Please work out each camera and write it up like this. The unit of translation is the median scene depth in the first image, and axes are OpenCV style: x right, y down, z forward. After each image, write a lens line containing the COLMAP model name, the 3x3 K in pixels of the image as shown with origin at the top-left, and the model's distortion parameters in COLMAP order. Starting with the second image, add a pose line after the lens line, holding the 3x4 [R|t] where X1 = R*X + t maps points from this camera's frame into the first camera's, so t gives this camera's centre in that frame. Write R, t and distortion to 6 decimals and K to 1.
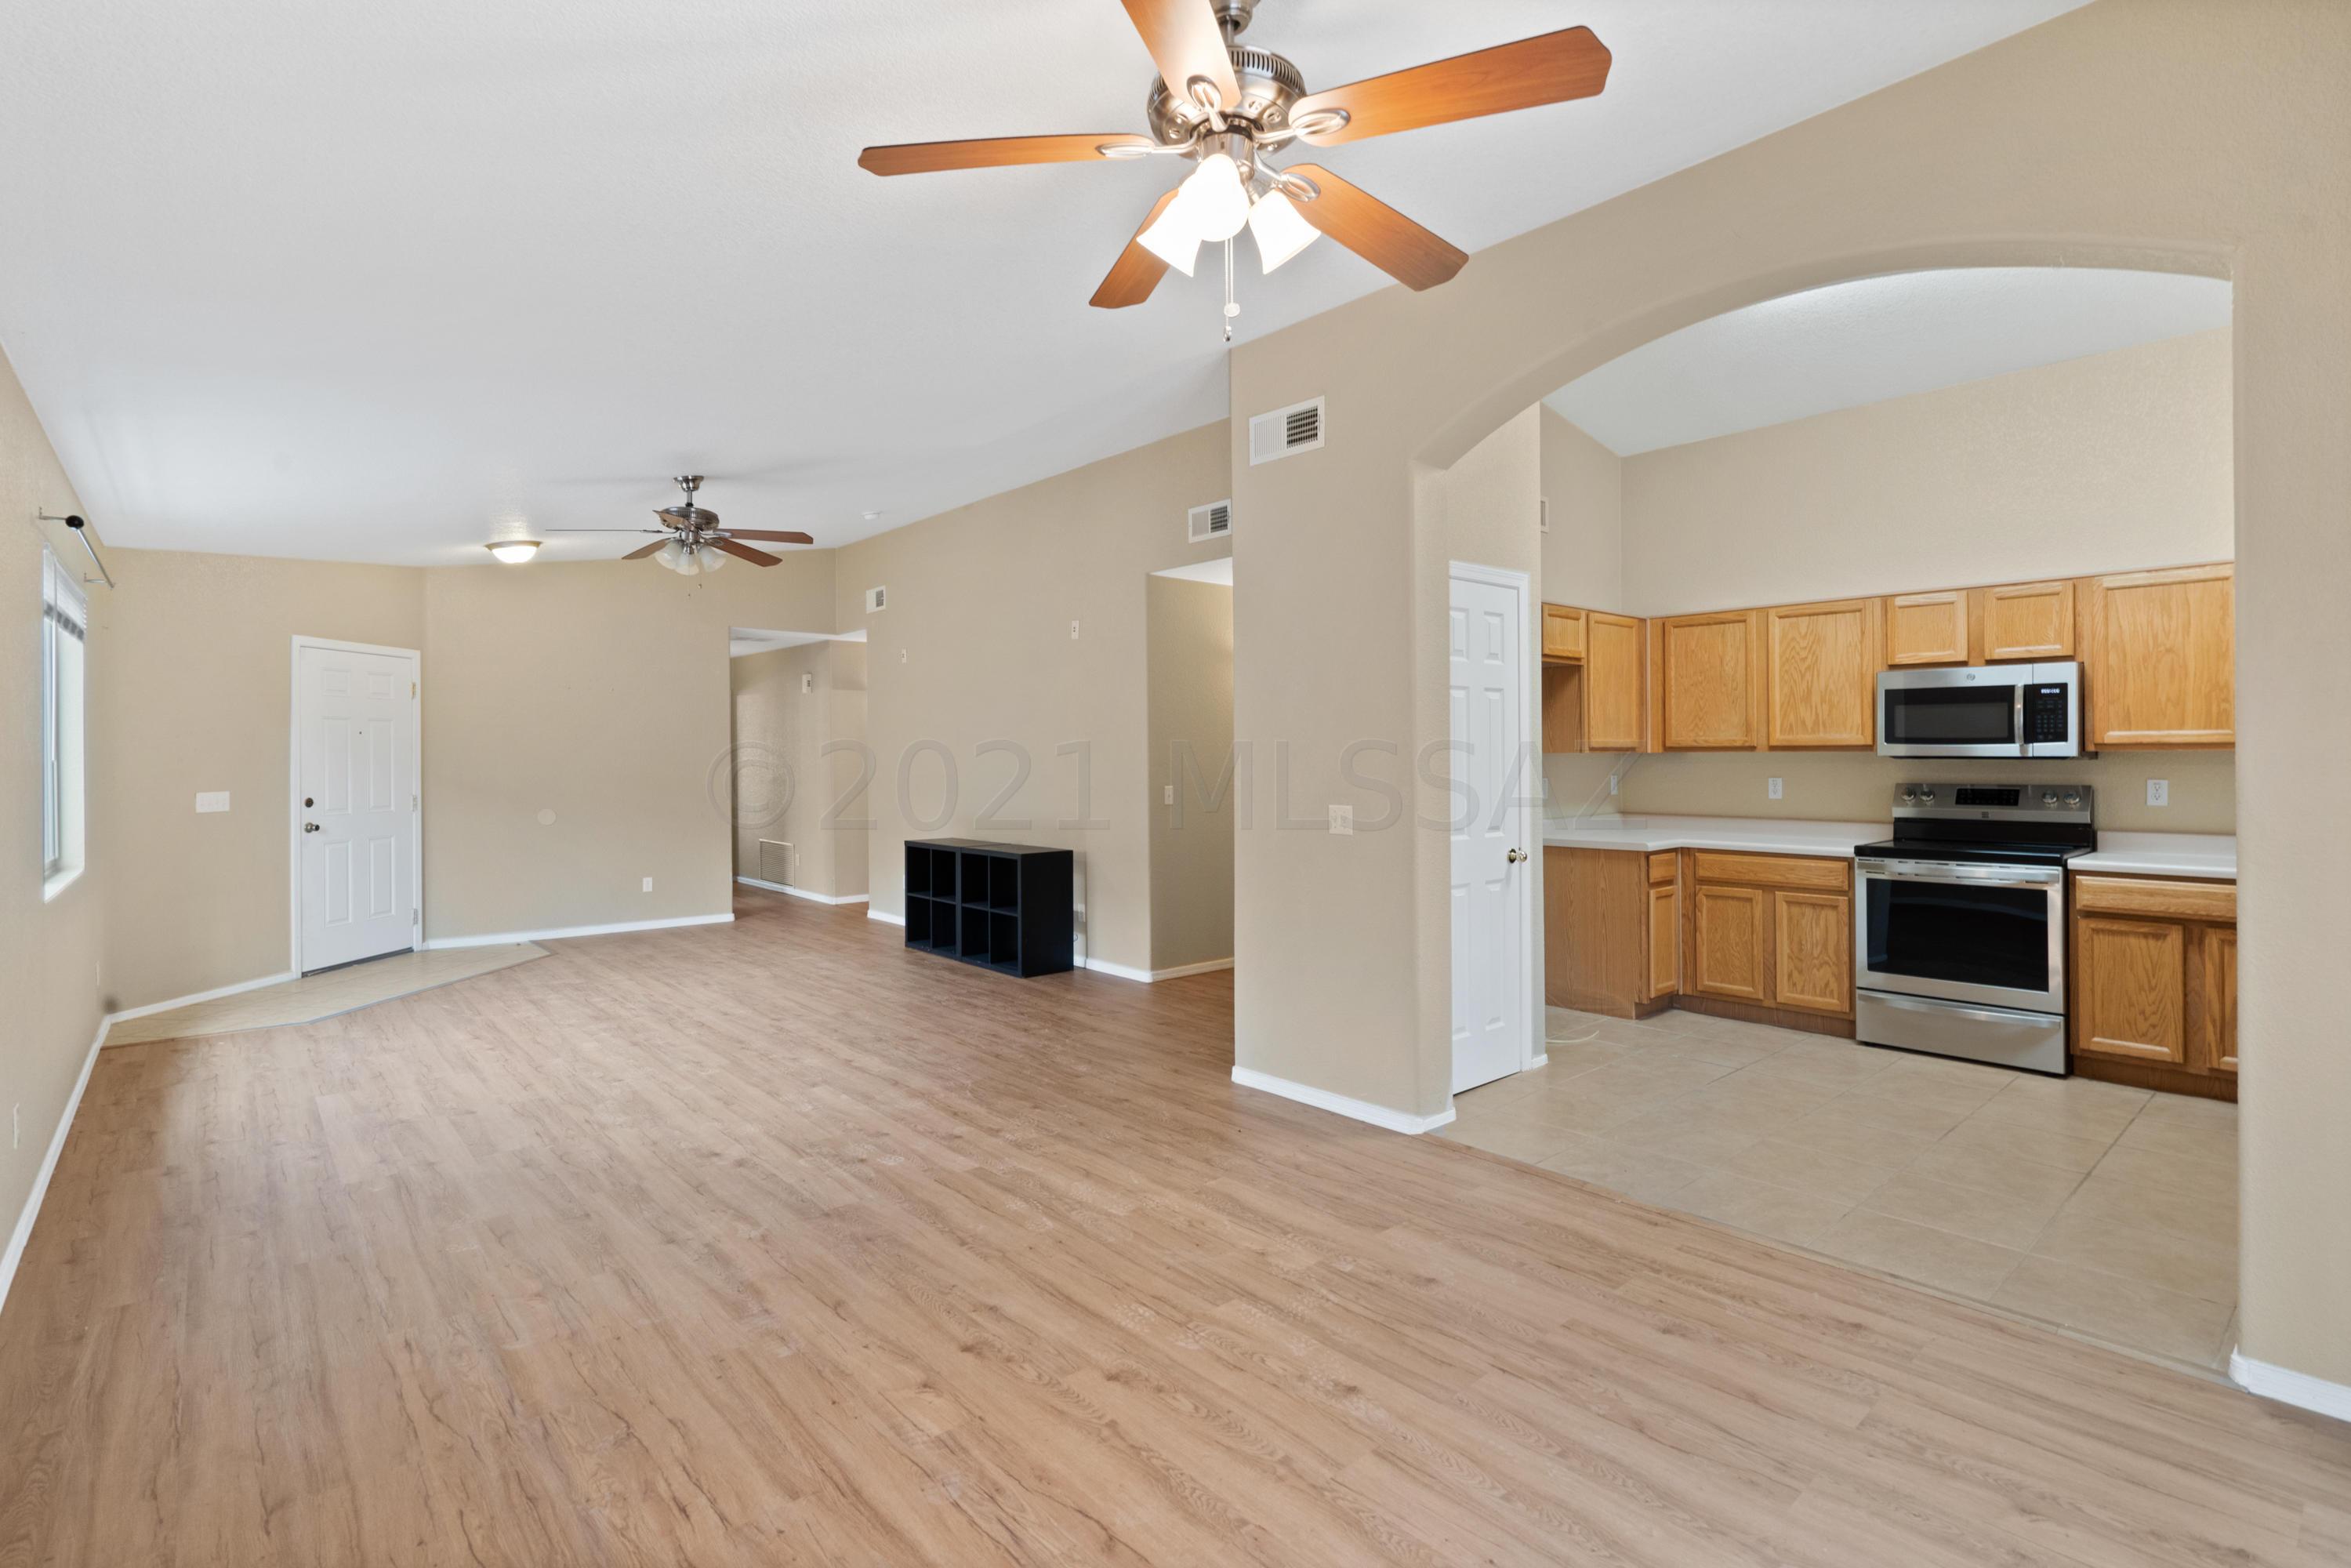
lens RADIAL K [[1104.5, 0, 1166.7], [0, 1104.5, 751.5], [0, 0, 1]] dist [-0.005626, 0.001808]
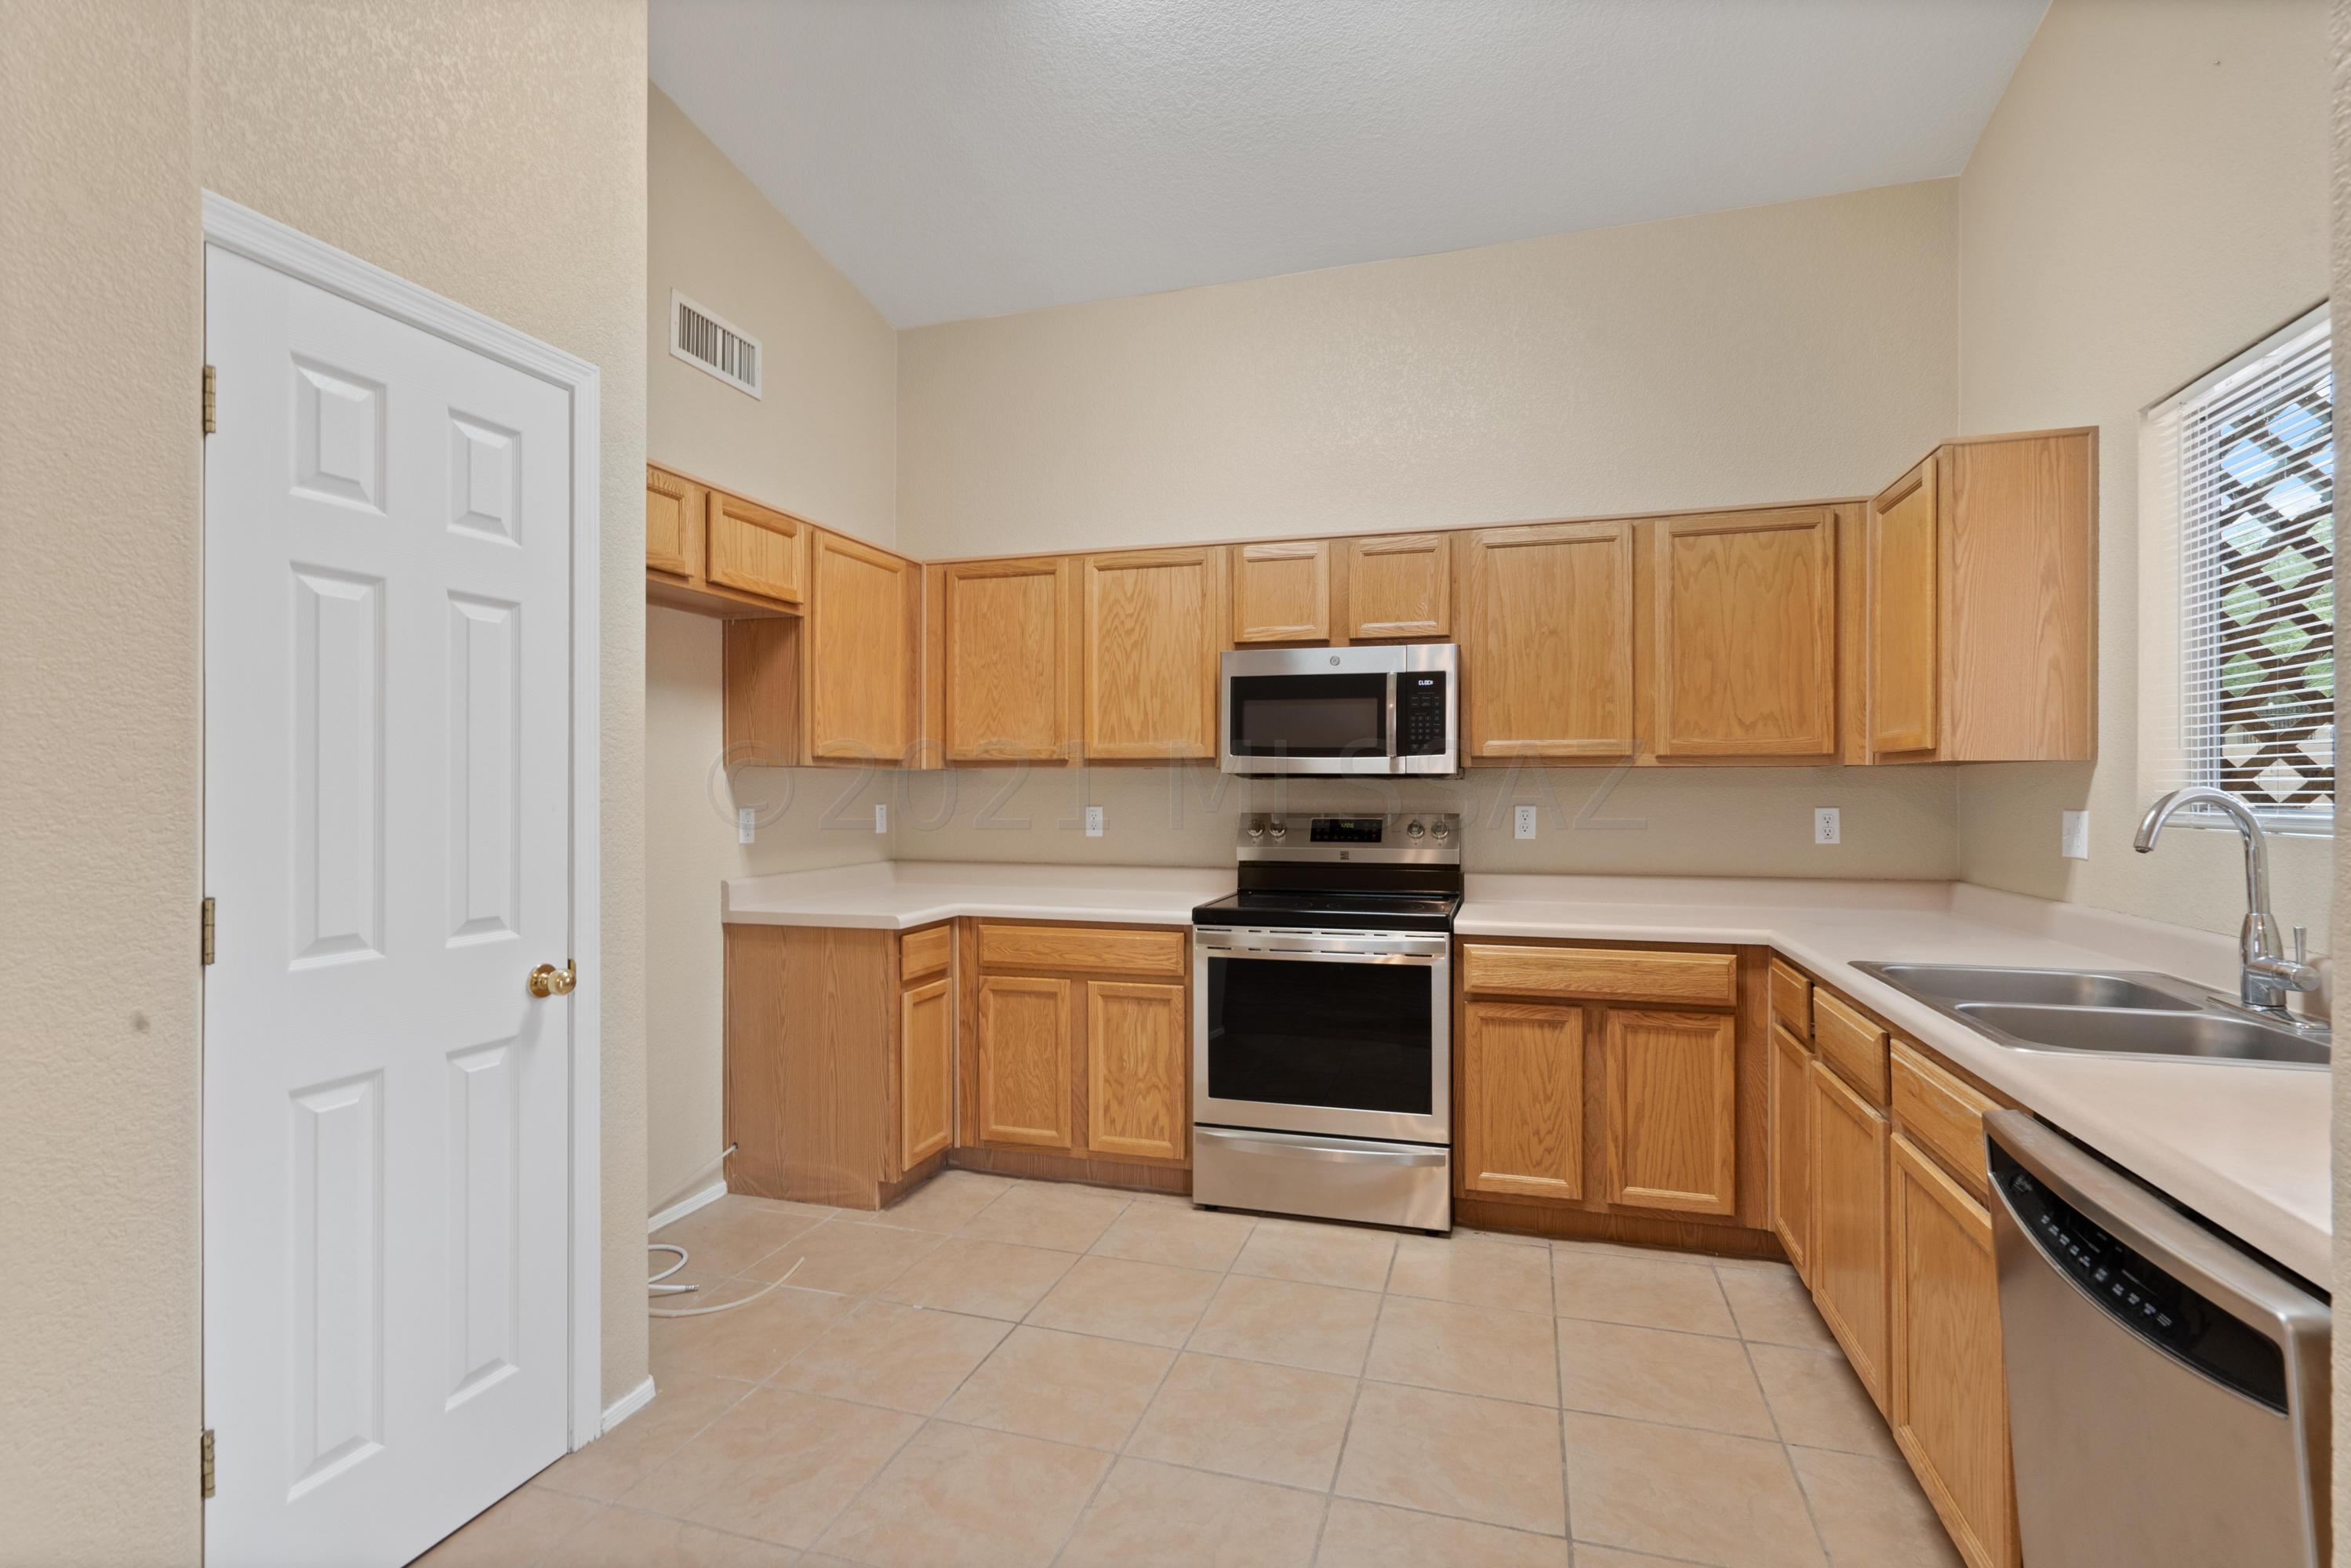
lens RADIAL K [[1104.3, 0, 1184.0], [0, 1104.3, 783.6], [0, 0, 1]] dist [-0.005626, 0.001808]
pose [[0.848459, 0.007406, 0.529210, 0.266544], [-0.006167, 0.999973, -0.004107, 0.013730], [-0.529225, 0.000221, 0.848481, 0.437241]]
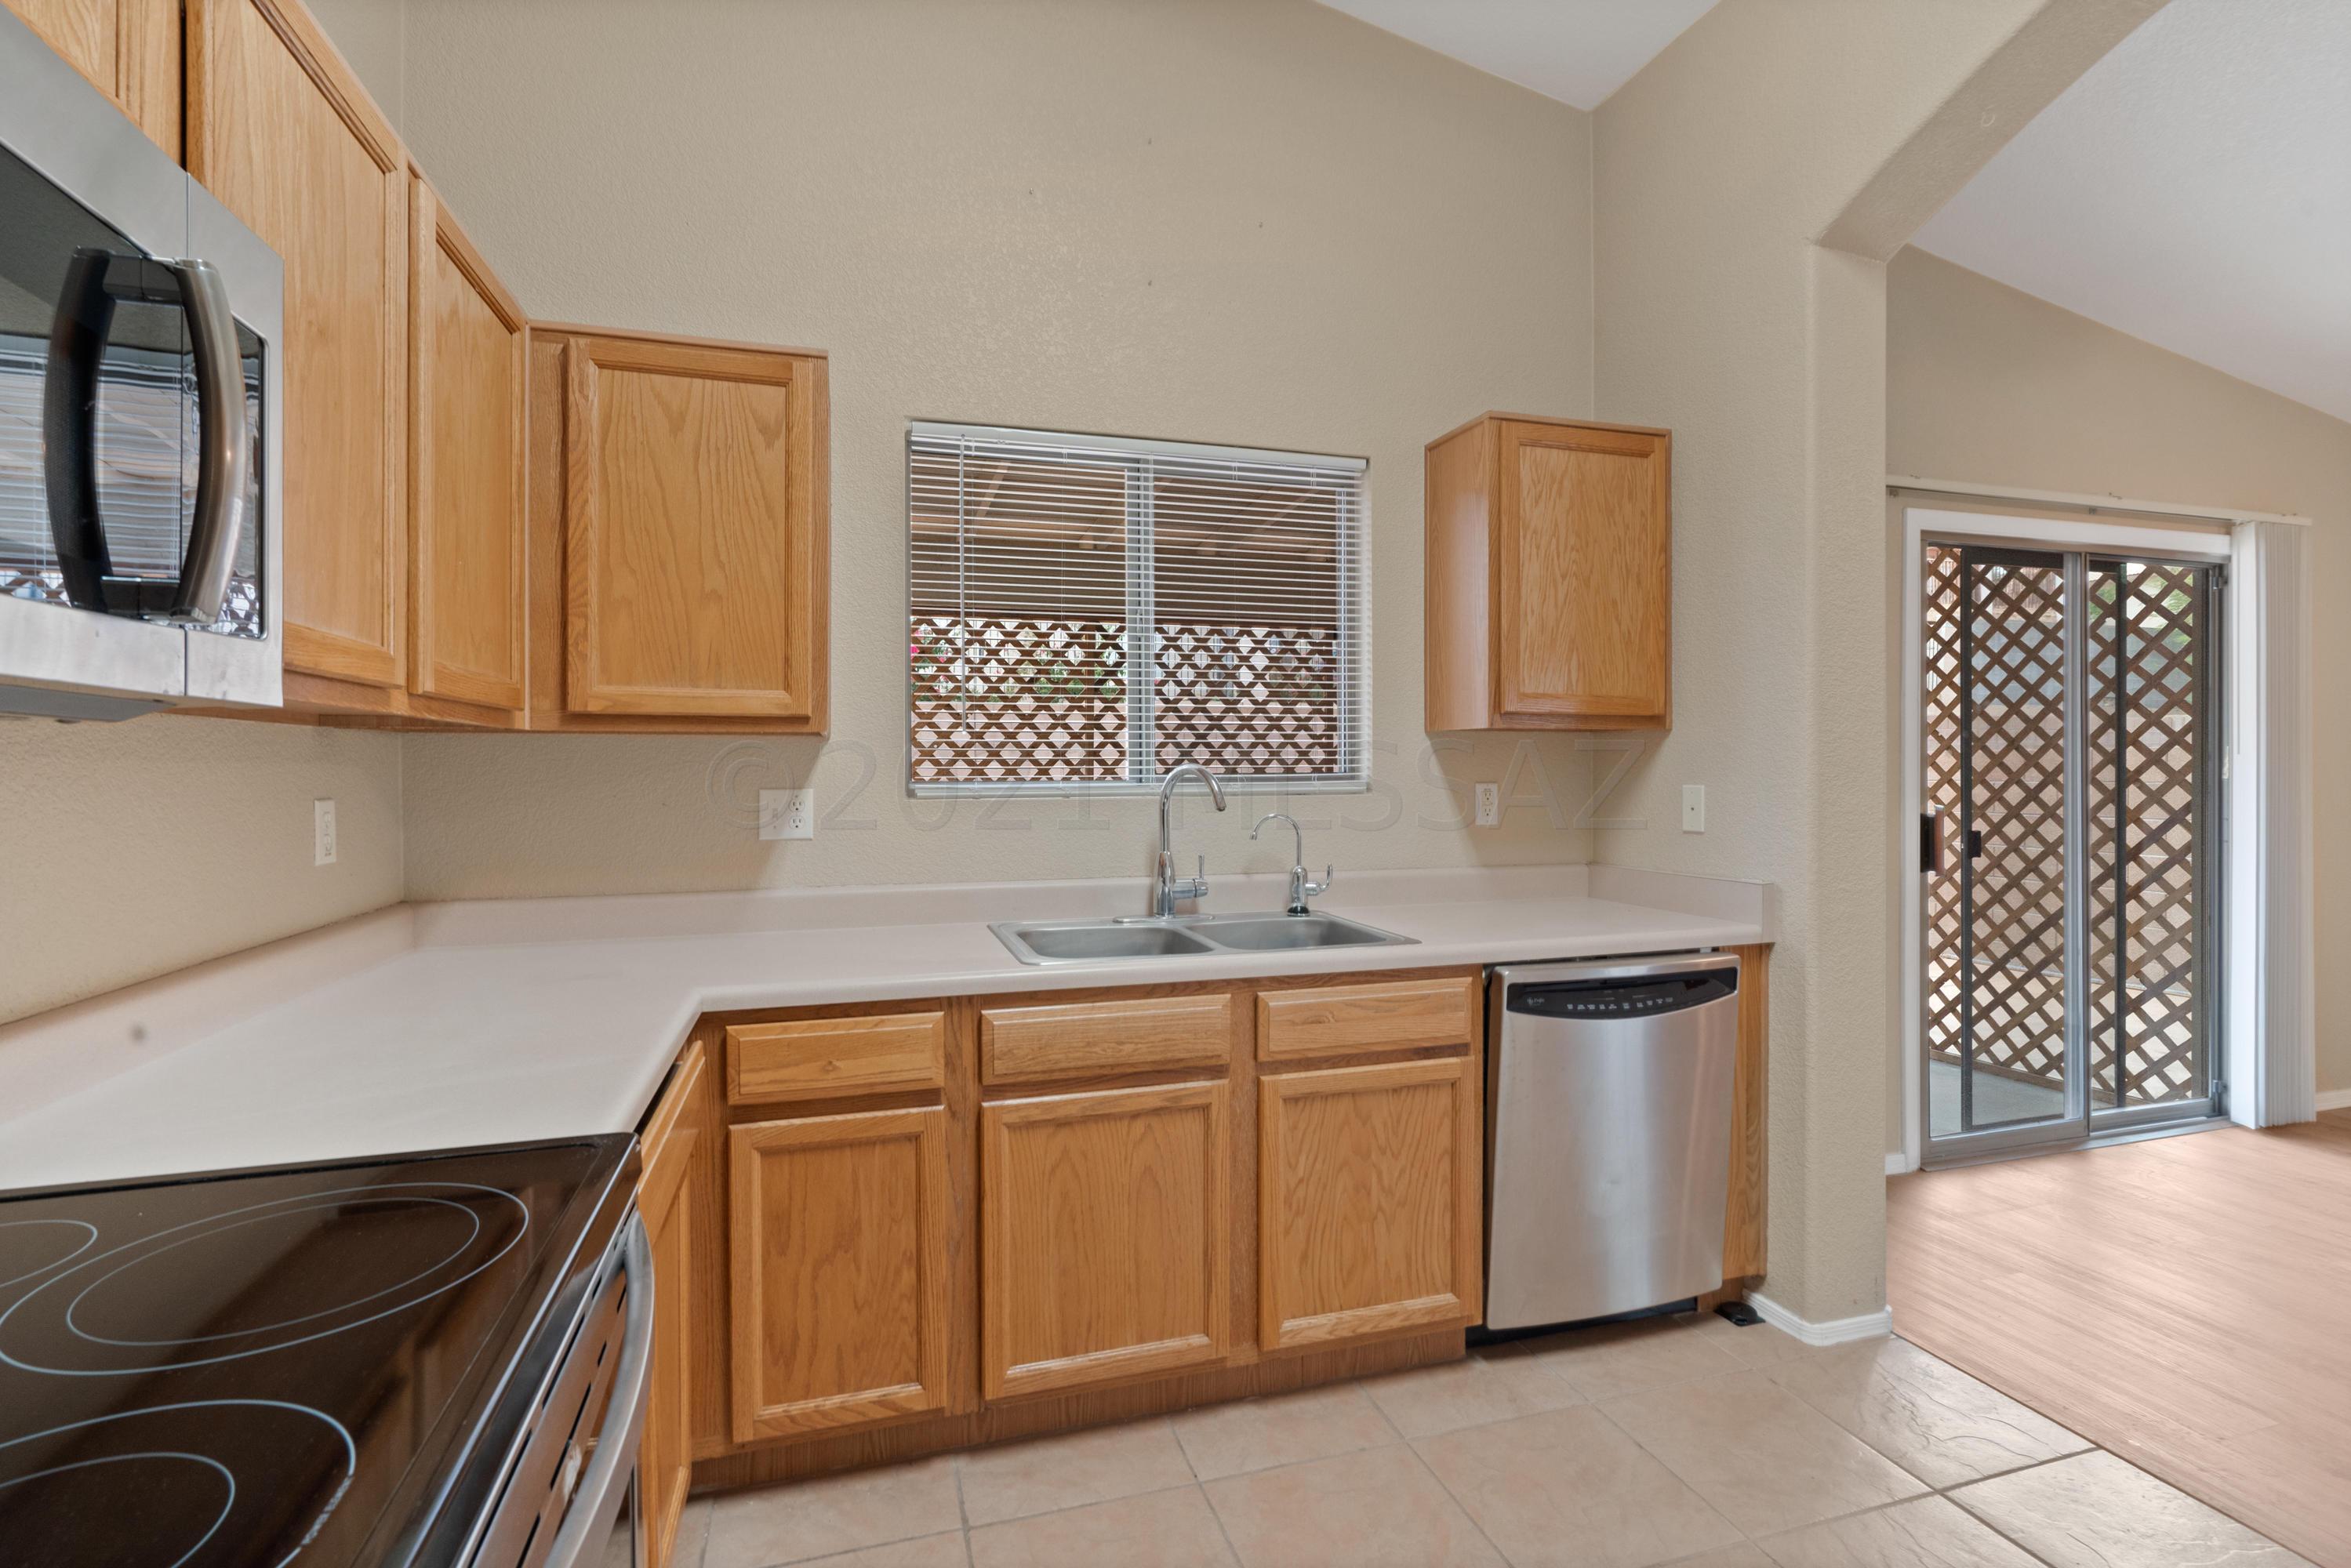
lens RADIAL K [[1104.3, 0, 1186.7], [0, 1104.3, 771.5], [0, 0, 1]] dist [-0.005626, 0.001808]
pose [[-0.915932, 0.005526, 0.401294, 0.534102], [0.006170, 0.999981, 0.000312, 0.014906], [-0.401285, 0.002762, -0.915949, 1.025472]]
